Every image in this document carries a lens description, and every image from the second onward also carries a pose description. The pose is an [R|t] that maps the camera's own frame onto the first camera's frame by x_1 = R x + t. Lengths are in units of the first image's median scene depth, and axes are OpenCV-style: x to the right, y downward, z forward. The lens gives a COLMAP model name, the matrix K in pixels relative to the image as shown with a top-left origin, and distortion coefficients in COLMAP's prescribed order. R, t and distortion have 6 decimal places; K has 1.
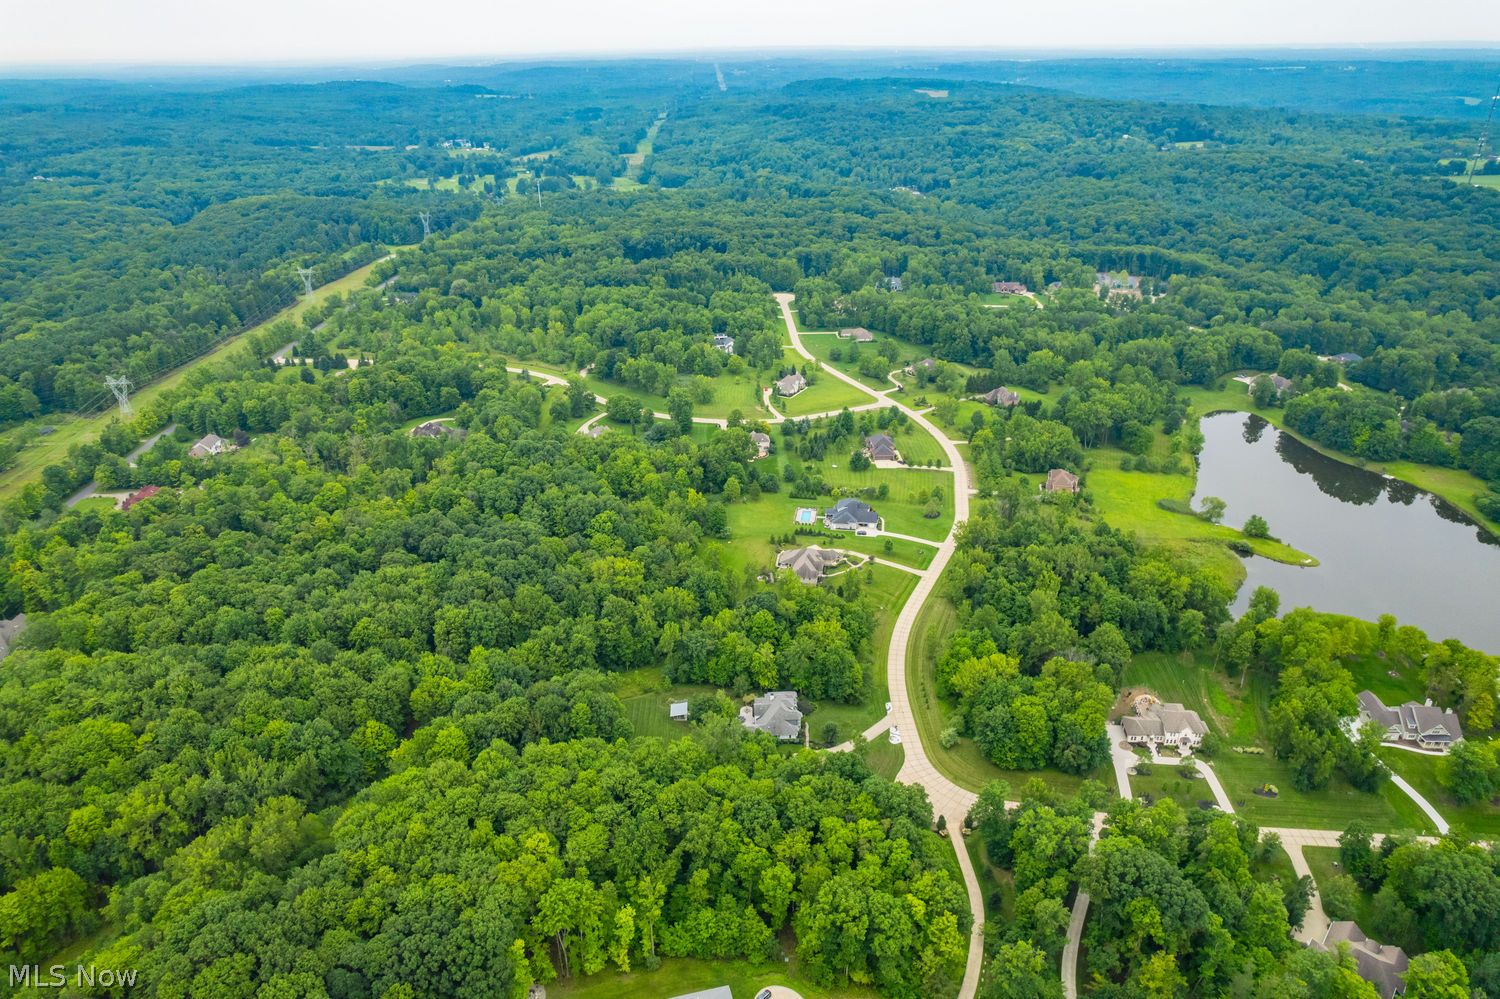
lens RADIAL K [[962.8, 0, 744.7], [0, 962.8, 501.9], [0, 0, 1]] dist [-0.085336, 0.083844]
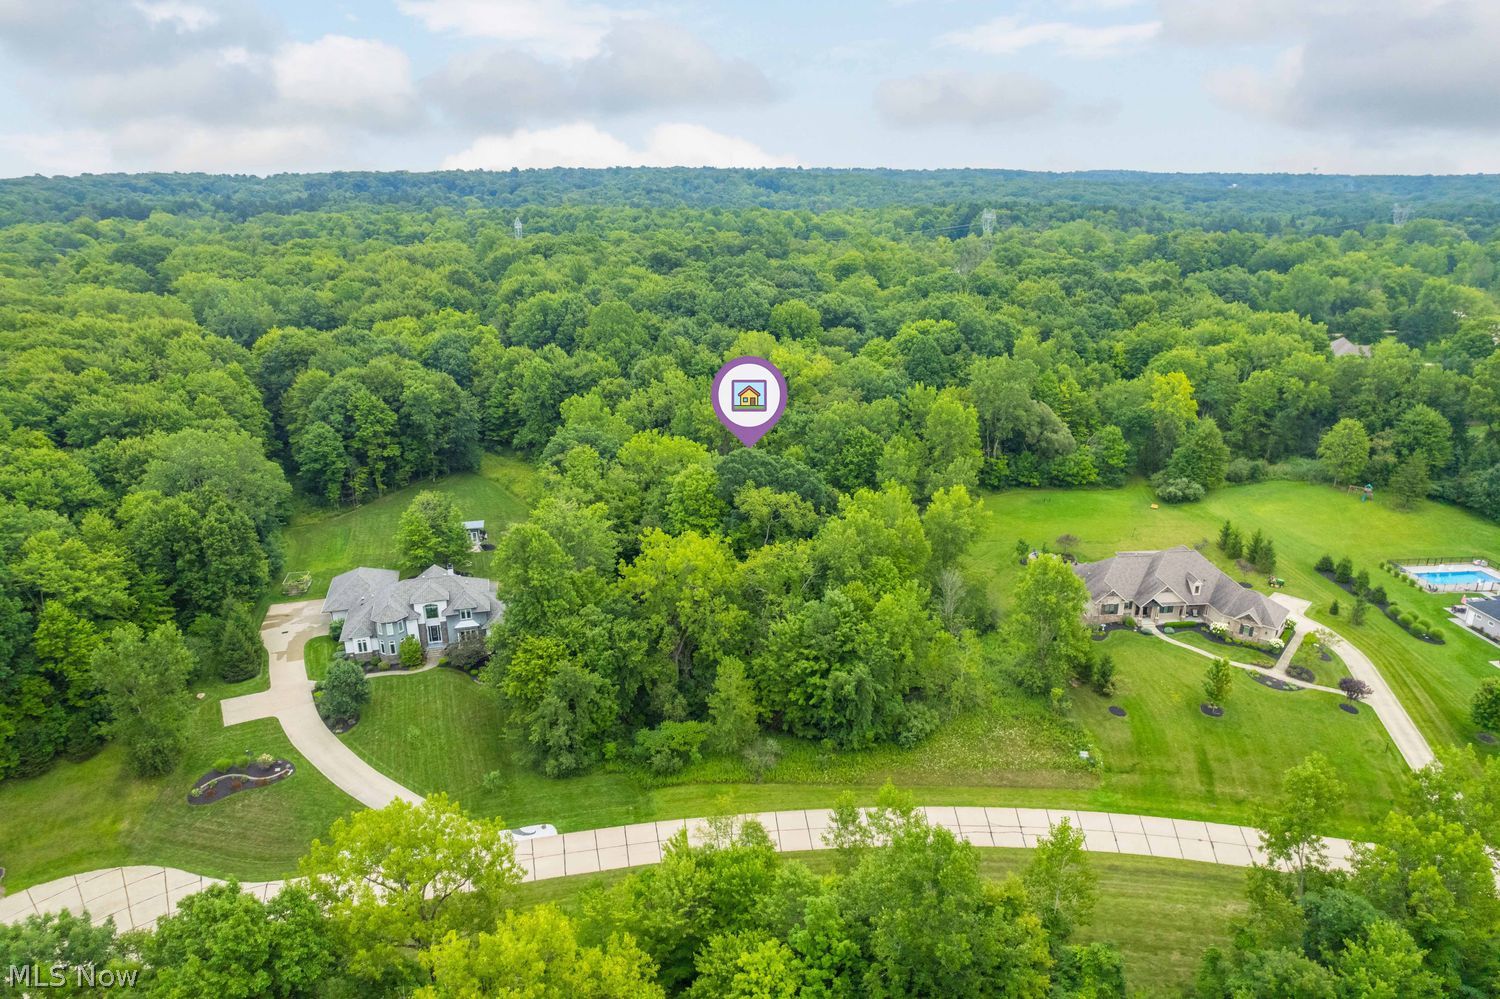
lens RADIAL K [[962.8, 0, 744.7], [0, 962.8, 501.9], [0, 0, 1]] dist [-0.085336, 0.083844]
pose [[0.217676, 0.329729, -0.918638, 0.307127], [-0.426843, 0.878589, 0.214211, 0.028448], [0.877737, 0.345485, 0.331990, 0.717548]]
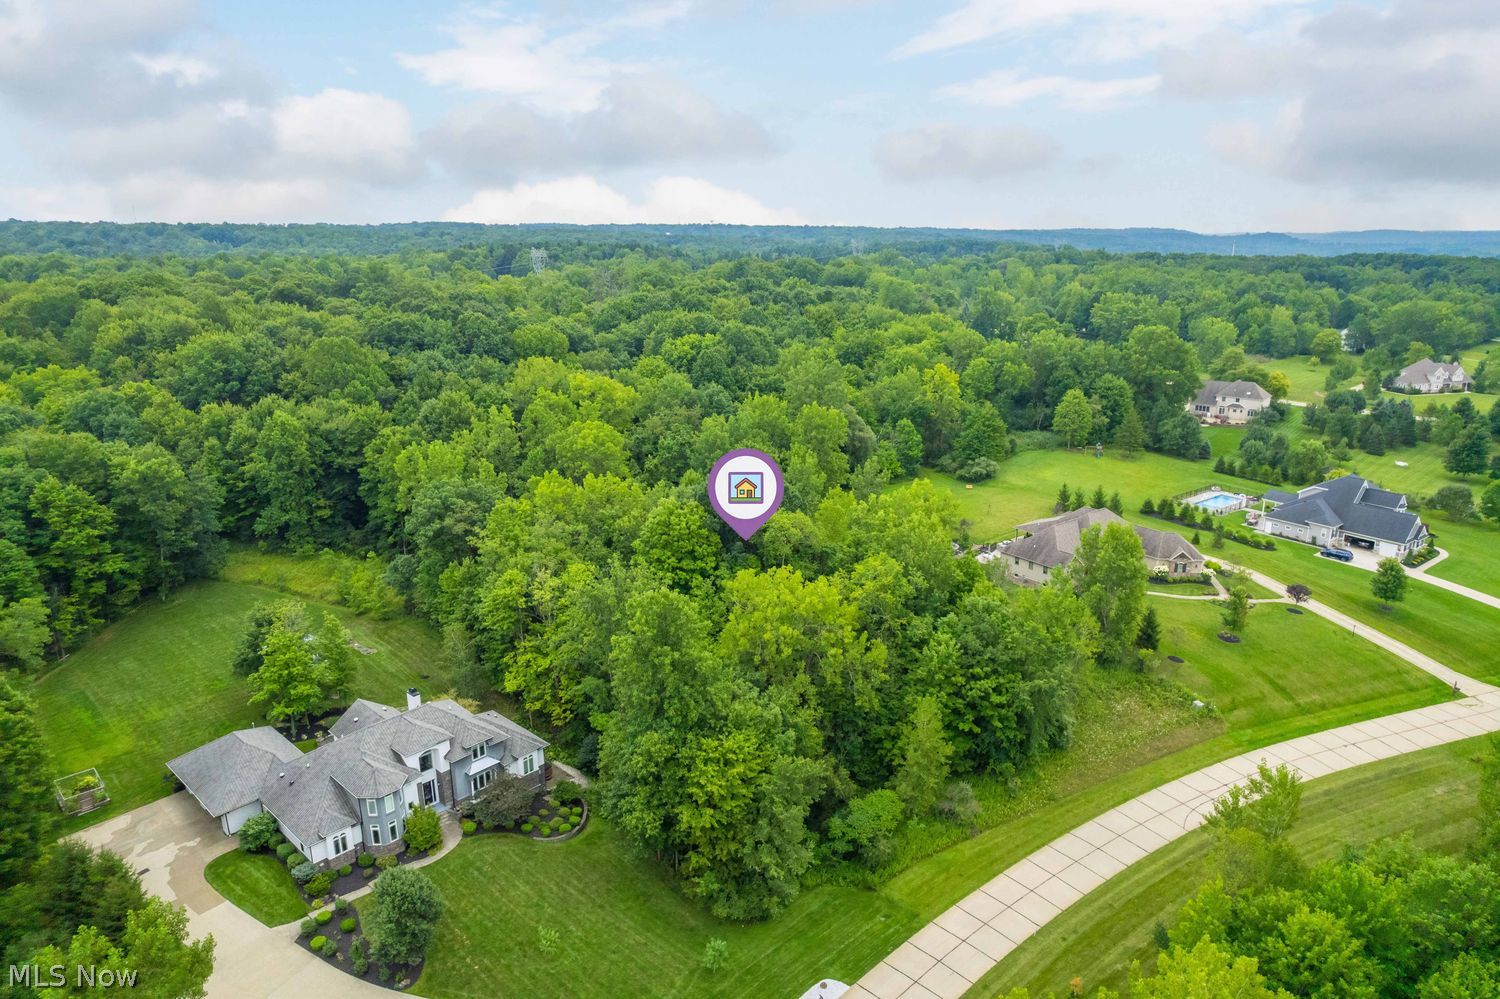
lens RADIAL K [[962.8, 0, 744.7], [0, 962.8, 501.9], [0, 0, 1]] dist [-0.085336, 0.083844]
pose [[0.706931, 0.207079, -0.676289, 0.198681], [-0.316936, 0.947554, -0.041156, 0.096729], [0.632298, 0.243434, 0.735485, 0.628602]]
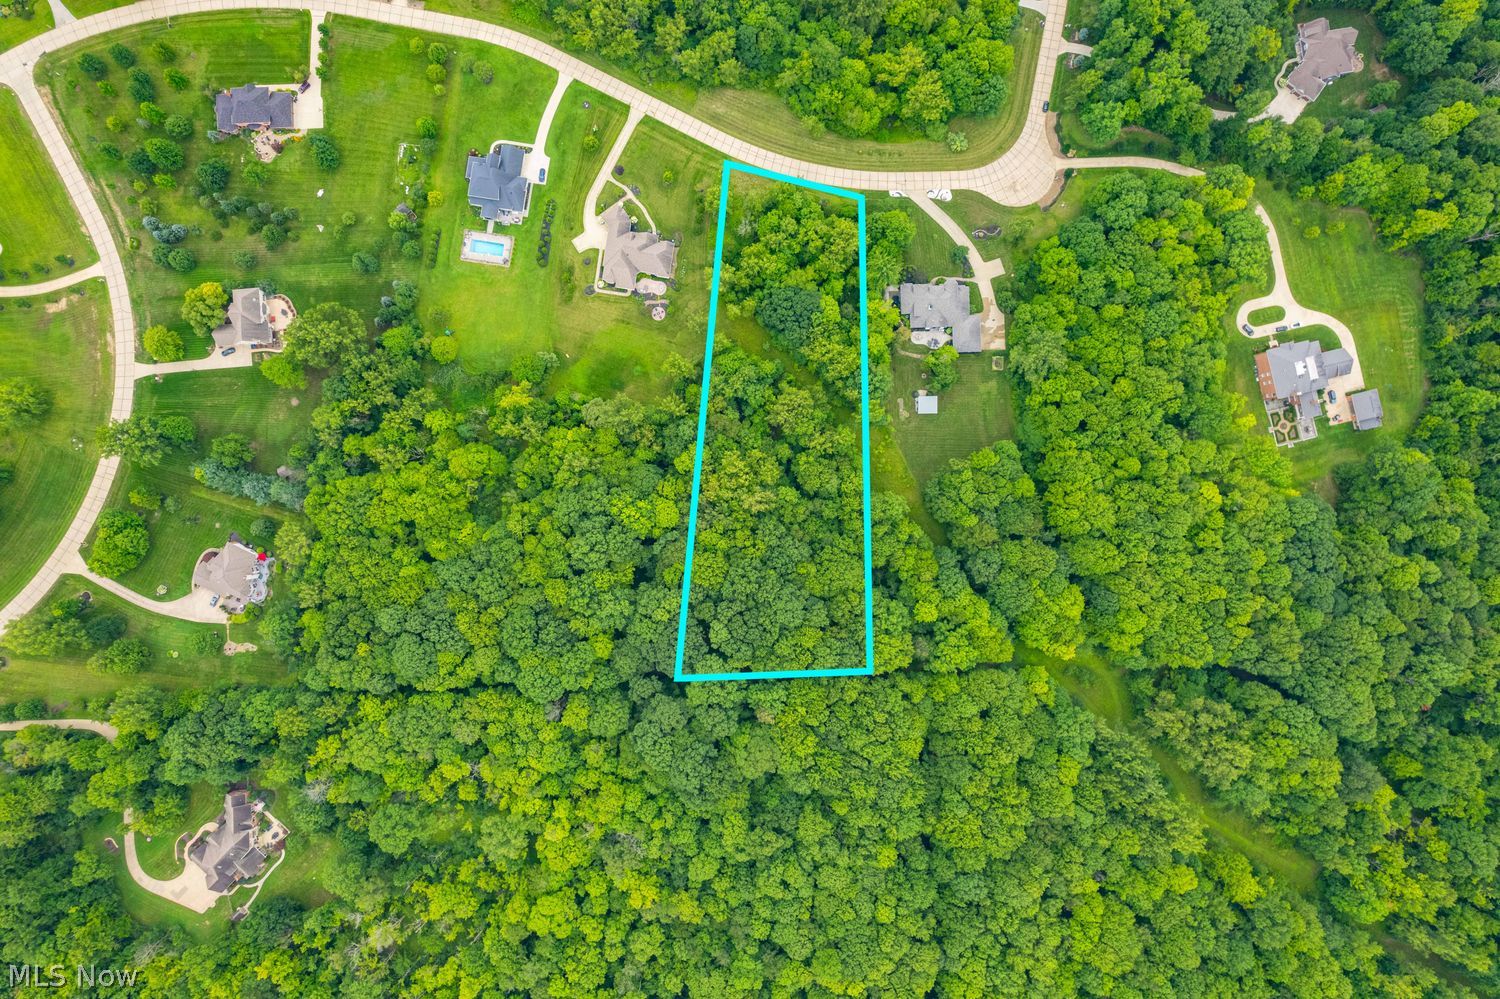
lens RADIAL K [[962.8, 0, 744.7], [0, 962.8, 501.9], [0, 0, 1]] dist [-0.085336, 0.083844]
pose [[0.010975, -0.999907, 0.008156, -0.133173], [0.433807, 0.012110, 0.900925, -0.559308], [-0.900939, -0.006350, 0.433899, 0.555153]]
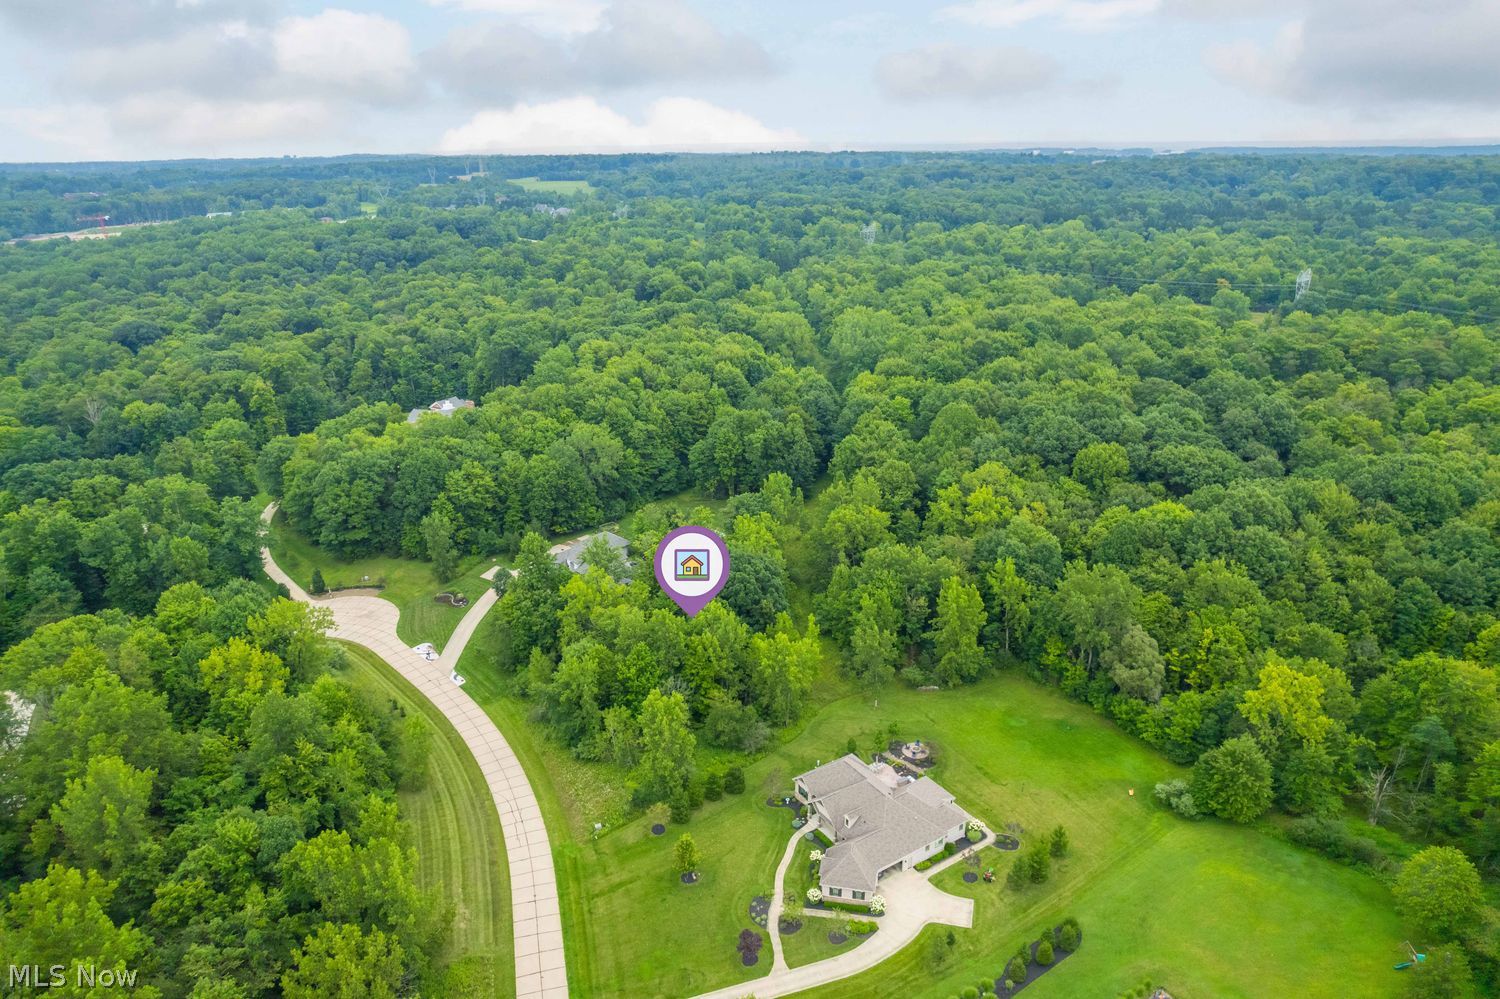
lens RADIAL K [[962.8, 0, 744.7], [0, 962.8, 501.9], [0, 0, 1]] dist [-0.085336, 0.083844]
pose [[-0.759354, 0.246919, -0.602007, 0.259445], [-0.271438, 0.720642, 0.637962, -0.206063], [0.591356, 0.647847, -0.480200, 1.009118]]
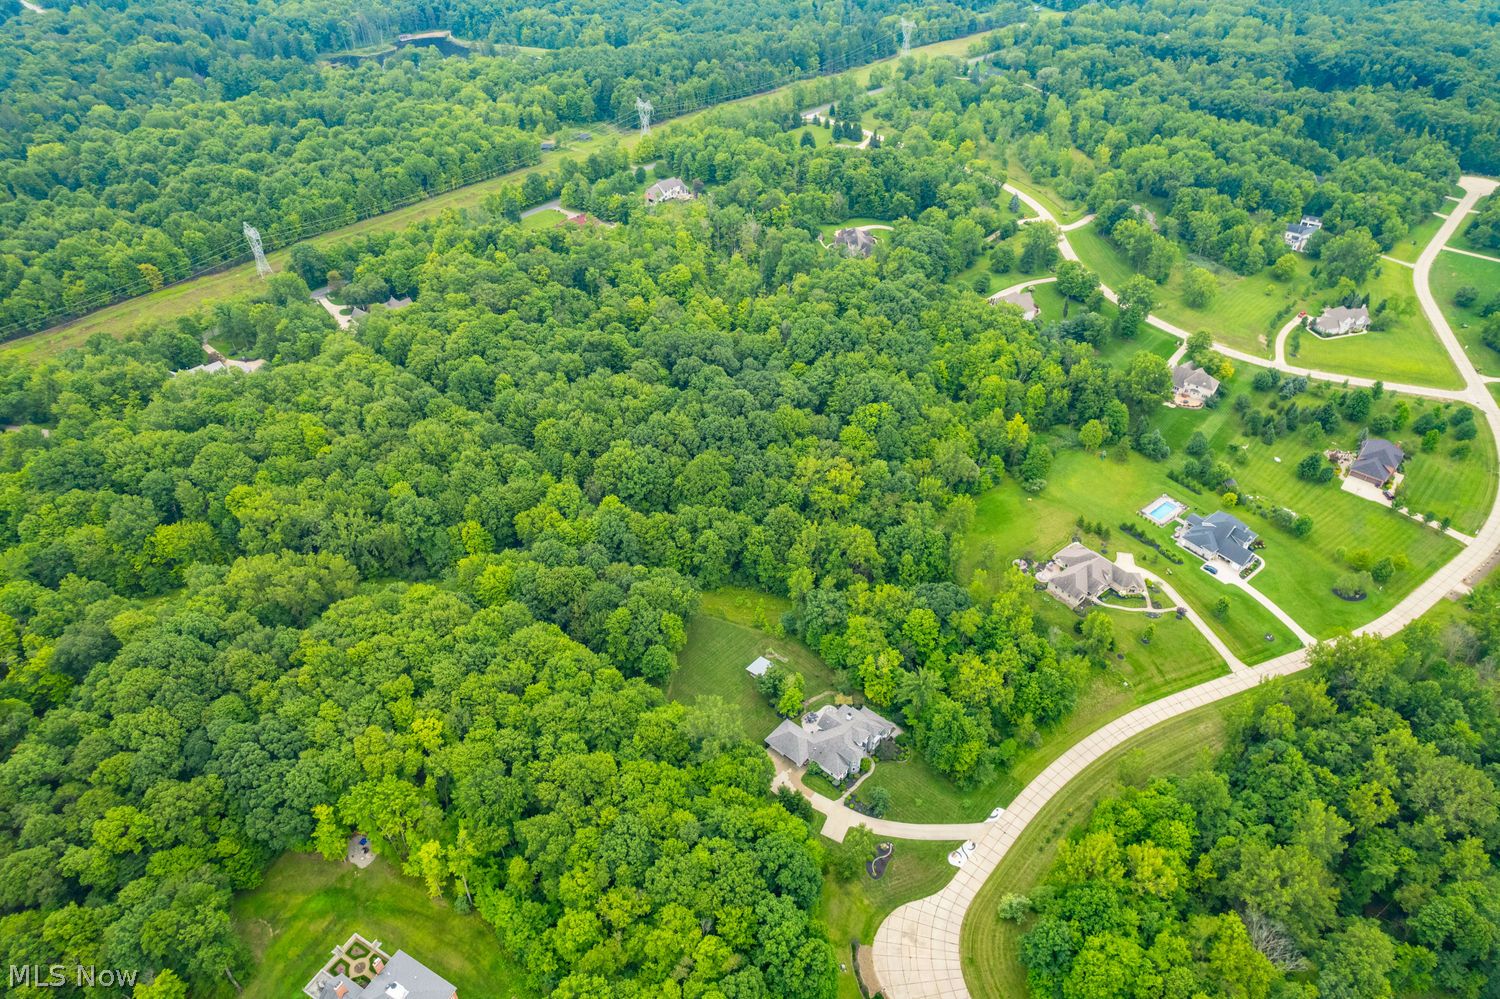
lens RADIAL K [[962.8, 0, 744.7], [0, 962.8, 501.9], [0, 0, 1]] dist [-0.085336, 0.083844]
pose [[0.721500, 0.435869, -0.538012, 0.230055], [-0.302610, 0.897367, 0.321185, -0.131939], [0.622788, -0.068927, 0.779348, 0.262659]]
